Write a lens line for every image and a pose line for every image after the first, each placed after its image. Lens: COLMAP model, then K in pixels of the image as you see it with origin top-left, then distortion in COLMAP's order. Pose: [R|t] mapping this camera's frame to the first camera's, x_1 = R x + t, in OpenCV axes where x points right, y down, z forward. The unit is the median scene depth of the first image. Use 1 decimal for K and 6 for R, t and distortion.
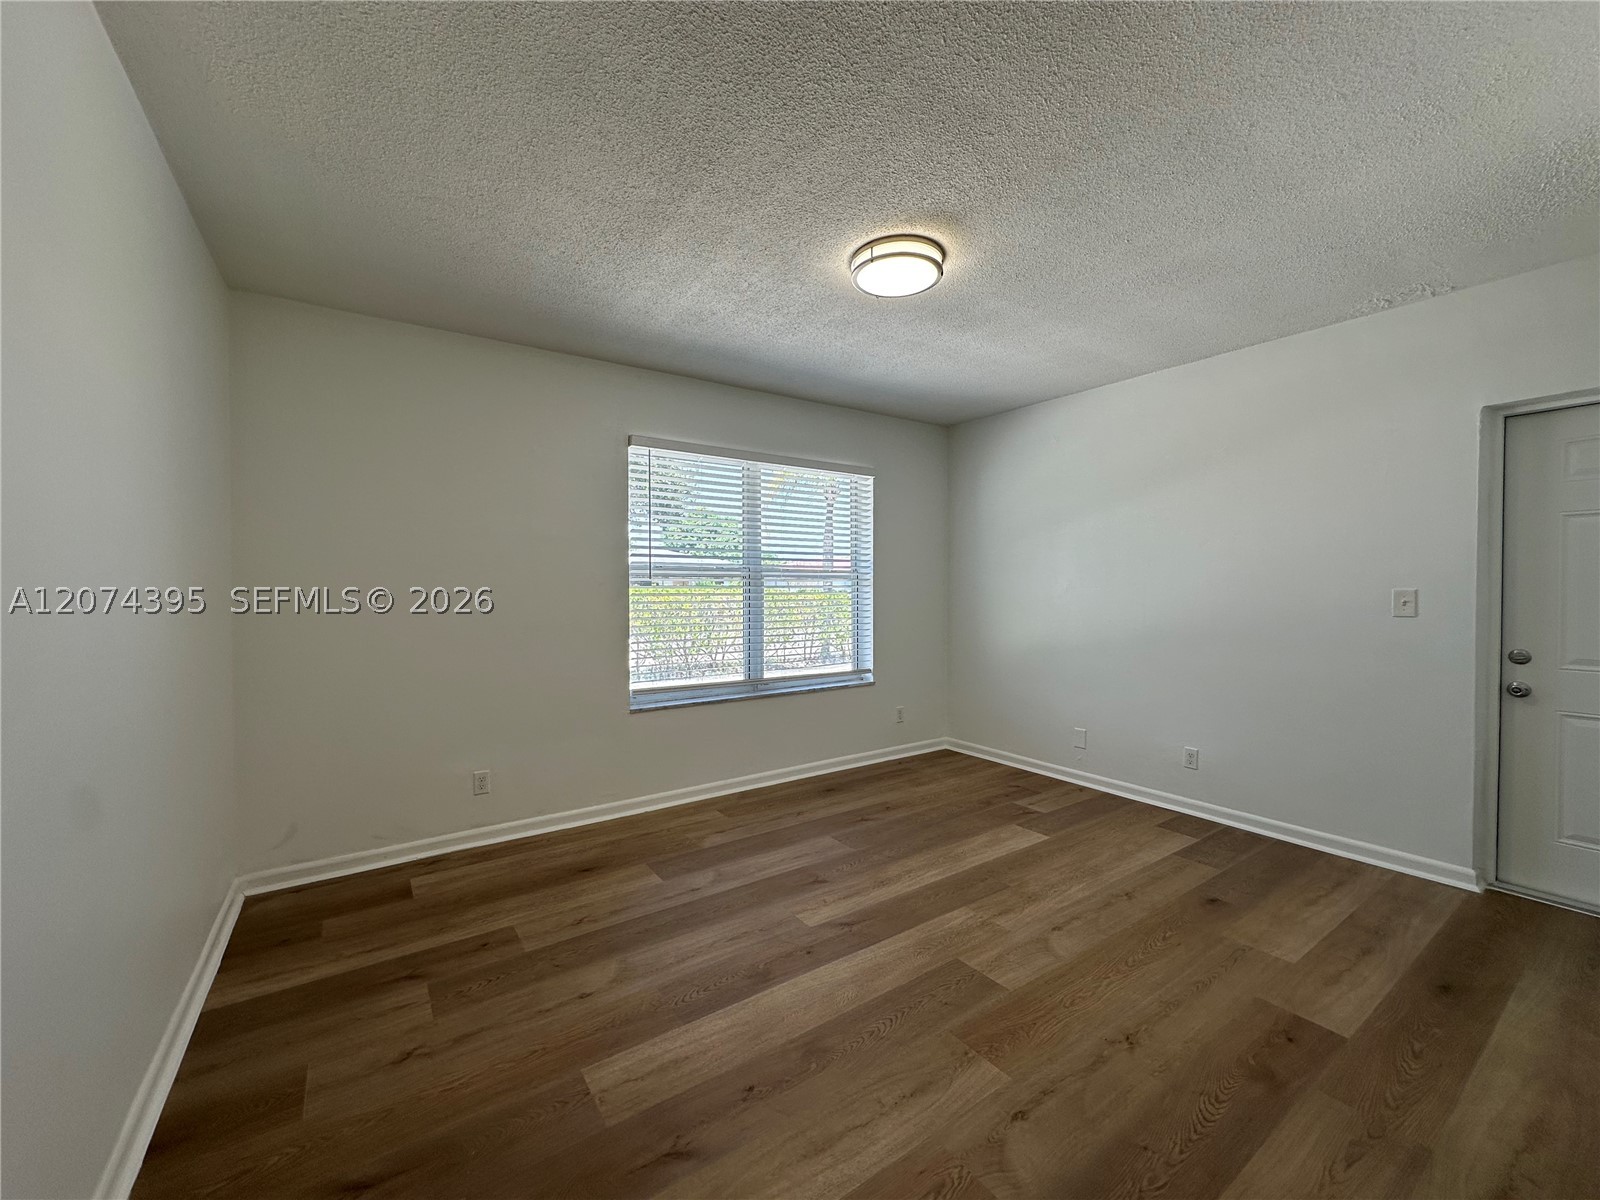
lens RADIAL K [[639.8, 0, 804.7], [0, 639.8, 594.6], [0, 0, 1]] dist [-0.004617, 0.001135]
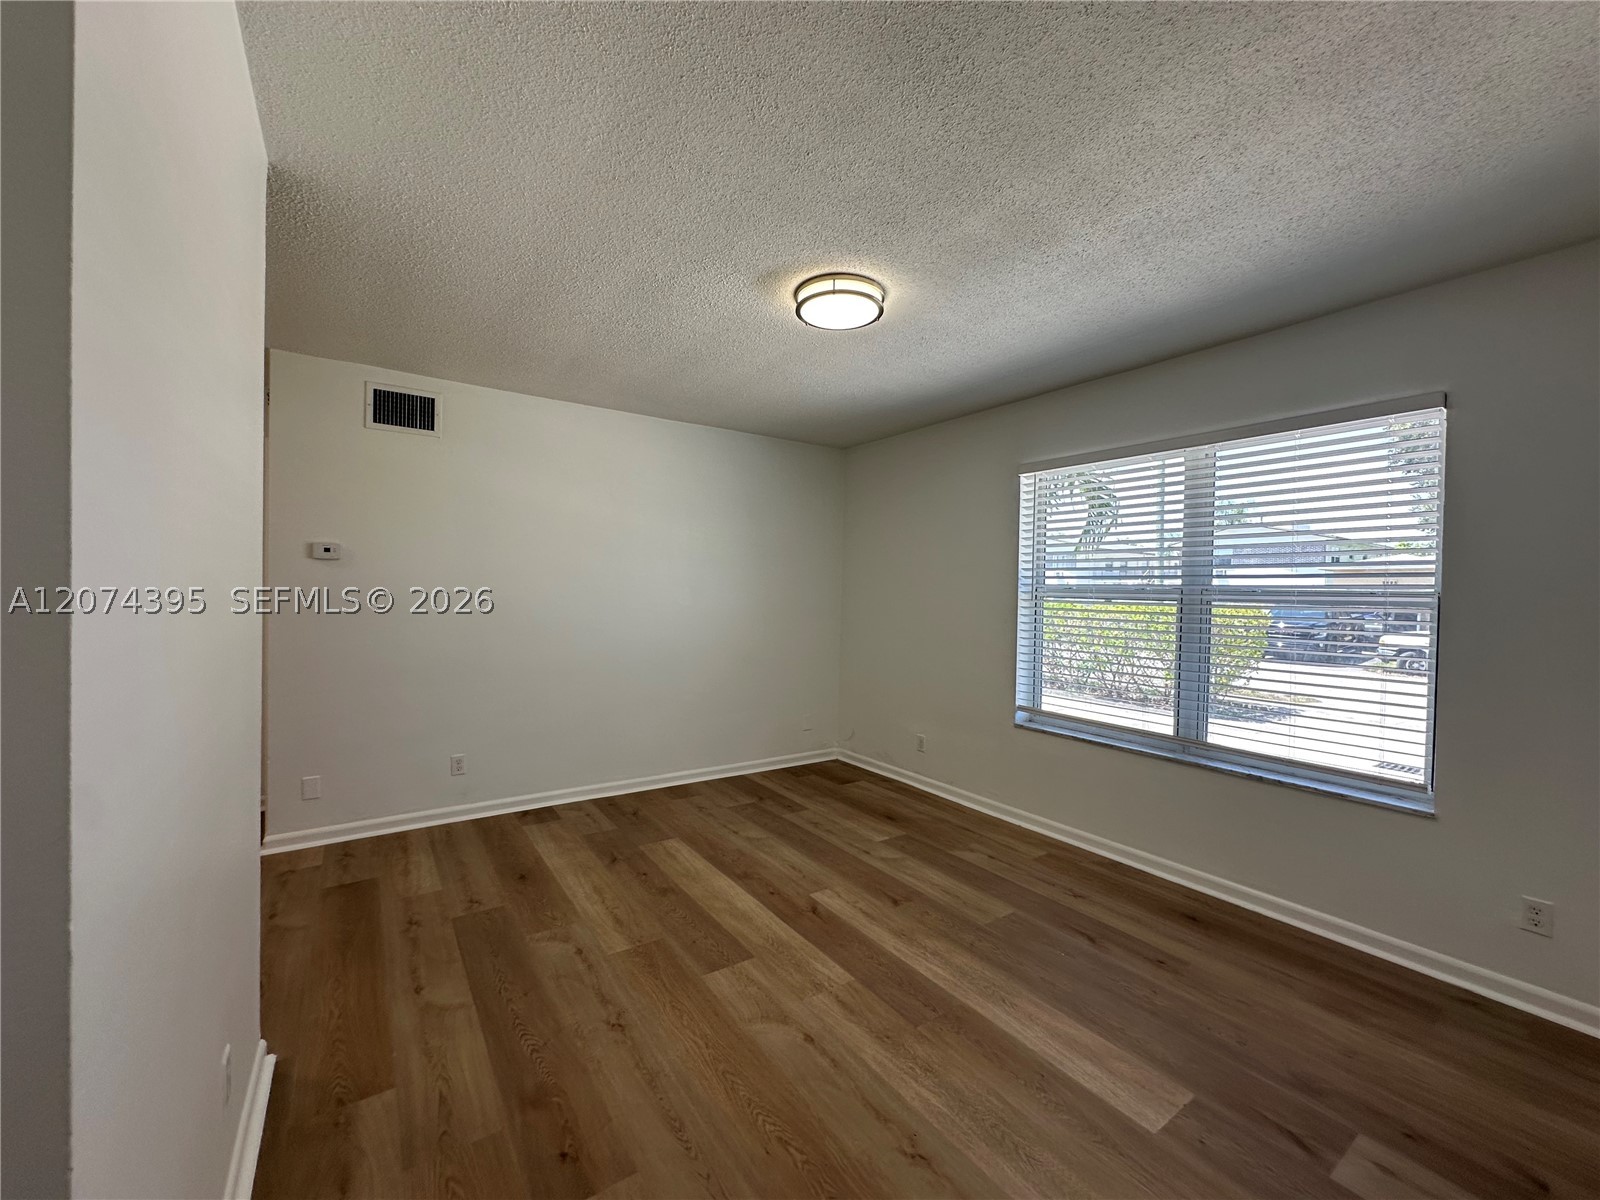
lens RADIAL K [[639.8, 0, 796.4], [0, 639.8, 597.1], [0, 0, 1]] dist [-0.004617, 0.001135]
pose [[-0.006695, 0.014944, -0.999866, 1.017751], [-0.030954, 0.999406, 0.015144, -0.045135], [0.999498, 0.031052, -0.006228, 0.821695]]
